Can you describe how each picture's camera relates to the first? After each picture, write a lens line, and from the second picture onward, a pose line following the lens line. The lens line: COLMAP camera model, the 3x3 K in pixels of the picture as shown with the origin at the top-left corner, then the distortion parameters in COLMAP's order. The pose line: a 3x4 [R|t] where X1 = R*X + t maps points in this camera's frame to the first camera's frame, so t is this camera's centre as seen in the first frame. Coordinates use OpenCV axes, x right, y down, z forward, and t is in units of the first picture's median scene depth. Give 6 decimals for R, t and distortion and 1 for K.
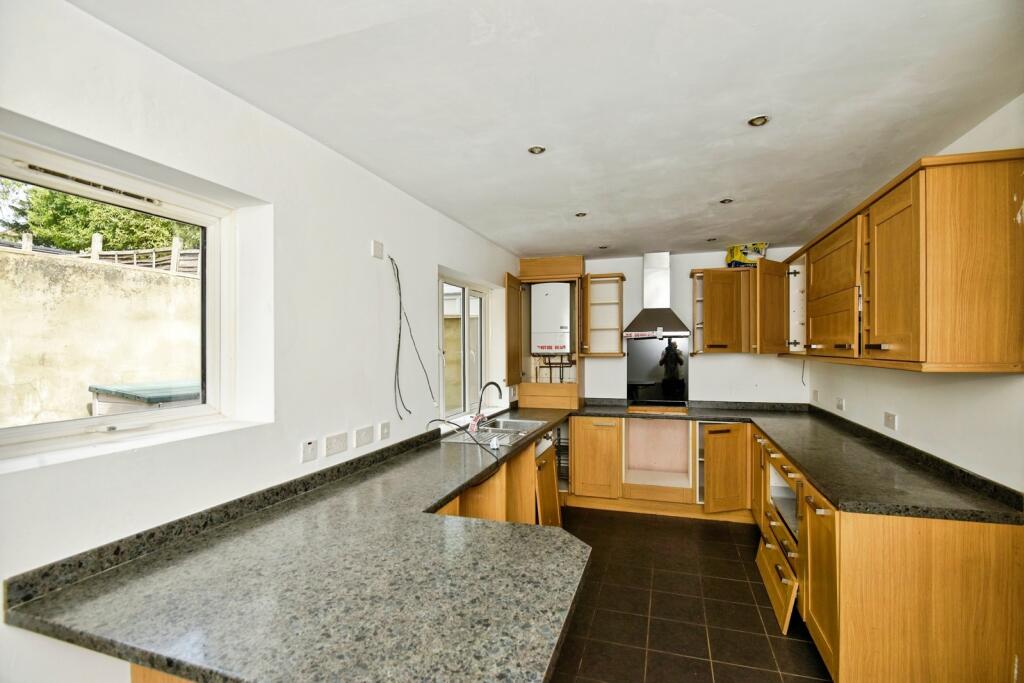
lens RADIAL K [[463.1, 0, 517.7], [0, 463.1, 344.8], [0, 0, 1]] dist [-0.020049, 0.000622]
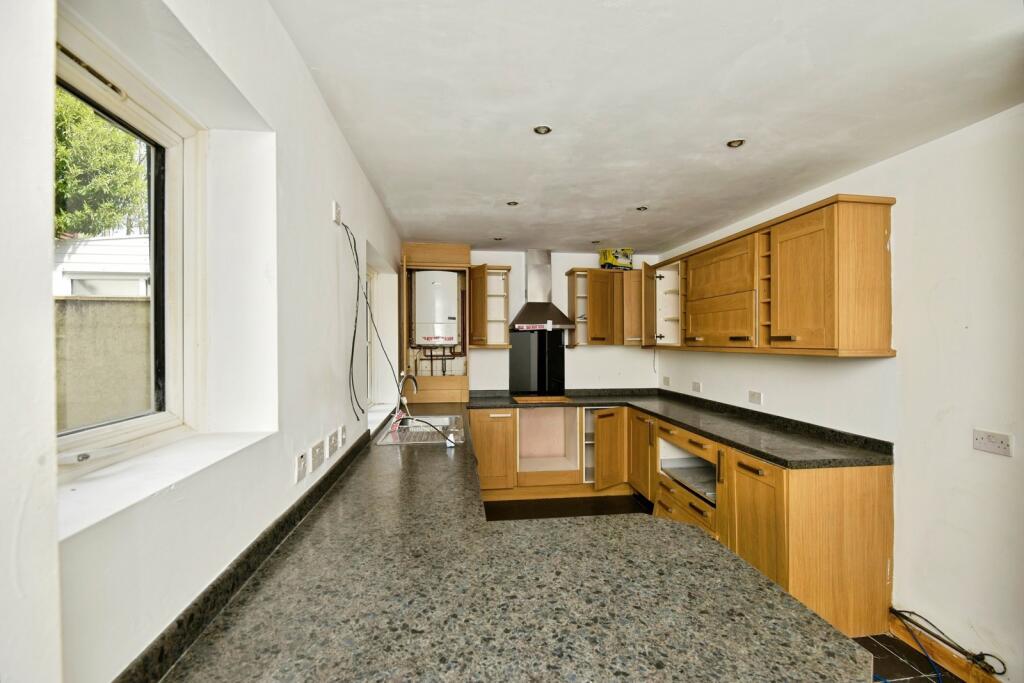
lens RADIAL K [[463.1, 0, 512.3], [0, 463.1, 342.5], [0, 0, 1]] dist [-0.020049, 0.000622]
pose [[0.908693, 0.006917, 0.417407, -0.230426], [-0.009668, 0.999943, 0.004477, 0.009352], [-0.417353, -0.008104, 0.908709, 0.083261]]
